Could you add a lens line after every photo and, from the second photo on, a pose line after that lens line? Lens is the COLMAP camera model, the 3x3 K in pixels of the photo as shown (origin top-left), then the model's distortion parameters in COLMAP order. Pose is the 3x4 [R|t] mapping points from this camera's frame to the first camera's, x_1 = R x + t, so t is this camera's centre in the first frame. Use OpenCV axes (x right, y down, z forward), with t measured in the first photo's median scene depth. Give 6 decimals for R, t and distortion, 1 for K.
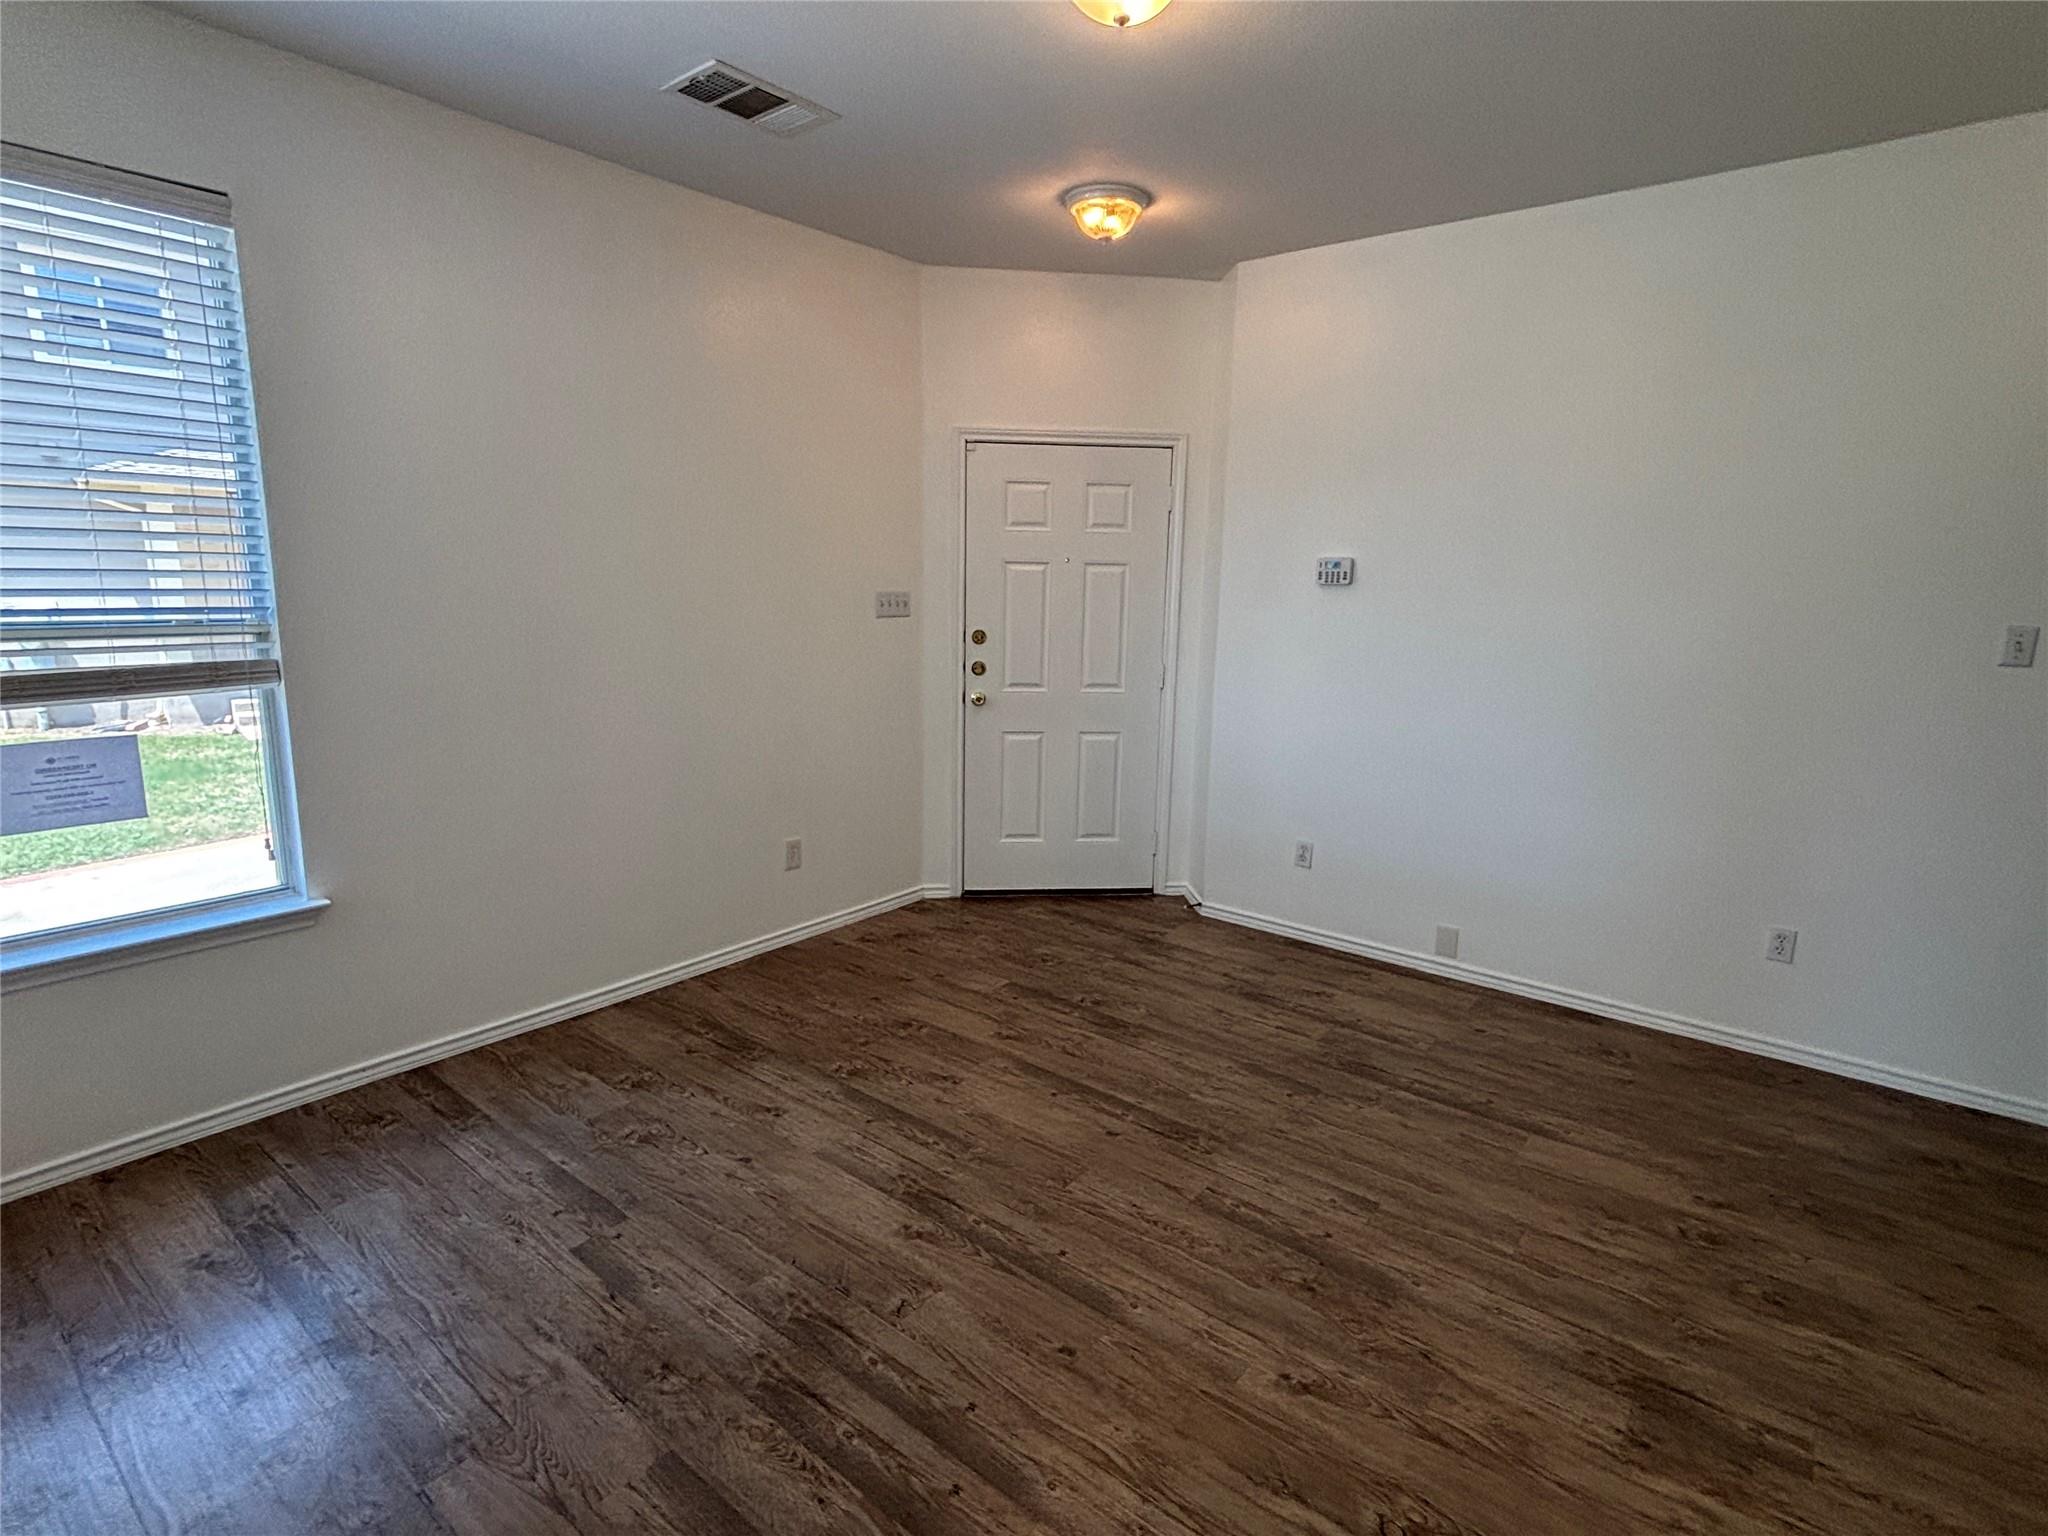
lens RADIAL K [[1036.6, 0, 1026.3], [0, 1036.6, 769.1], [0, 0, 1]] dist [-0.003183, 0.002448]
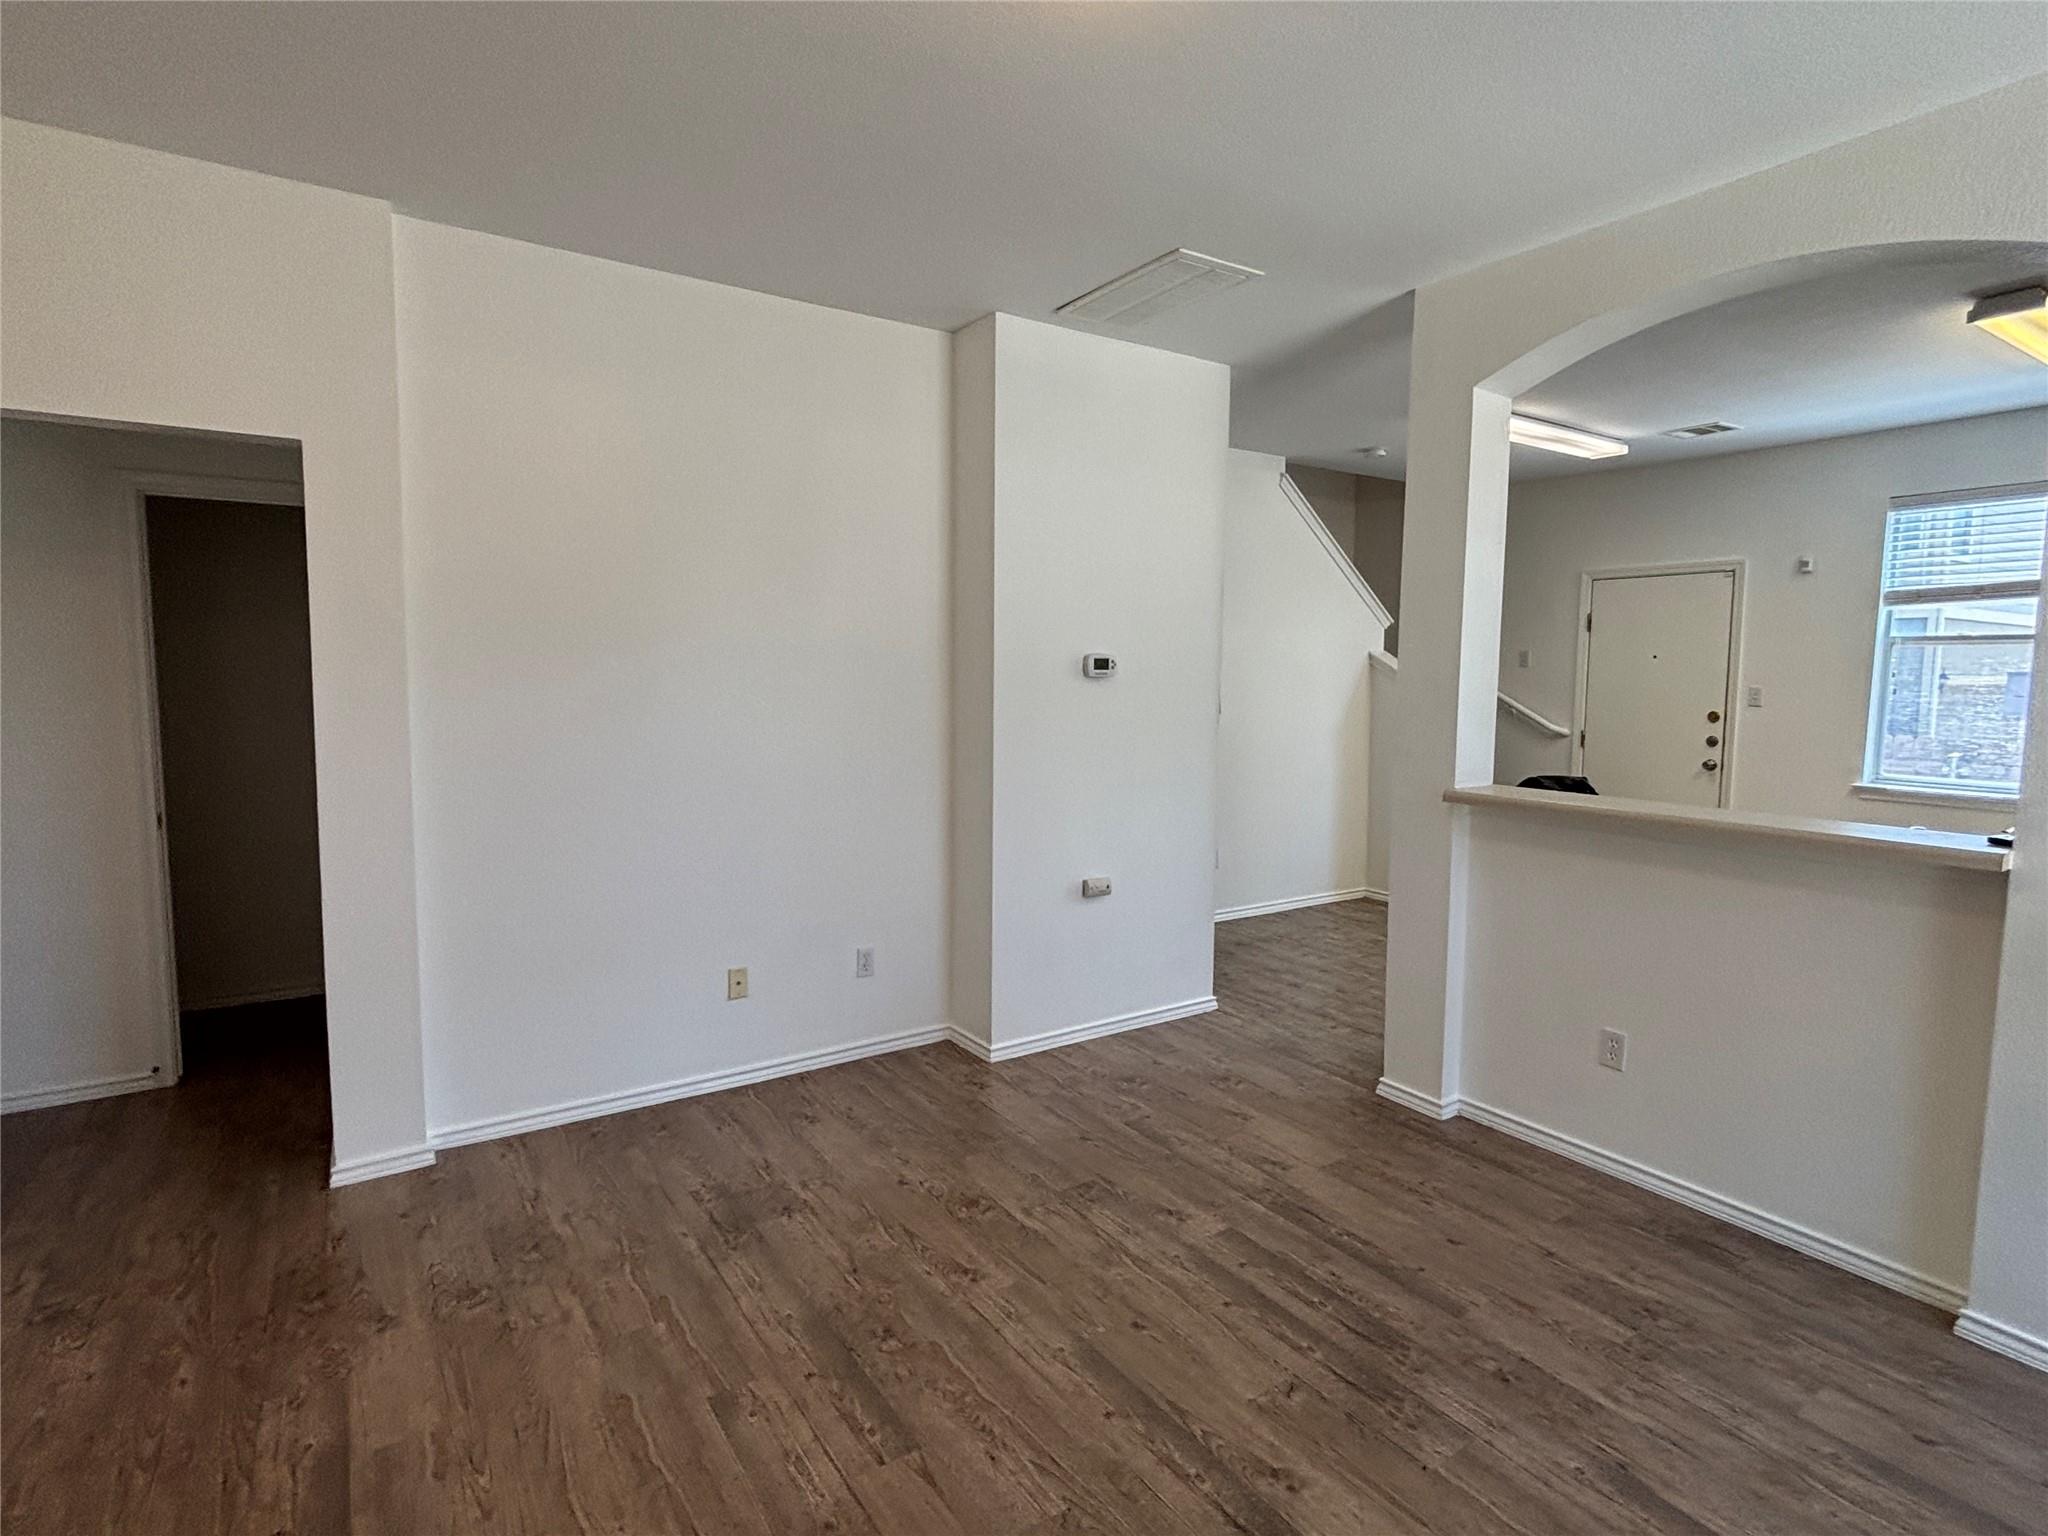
lens RADIAL K [[1036.6, 0, 1024.1], [0, 1036.6, 763.7], [0, 0, 1]] dist [-0.003183, 0.002448]
pose [[-0.952167, -0.055407, 0.300514, -0.138390], [0.030945, 0.960886, 0.275208, -0.330242], [-0.304008, 0.271344, -0.913209, 1.760829]]
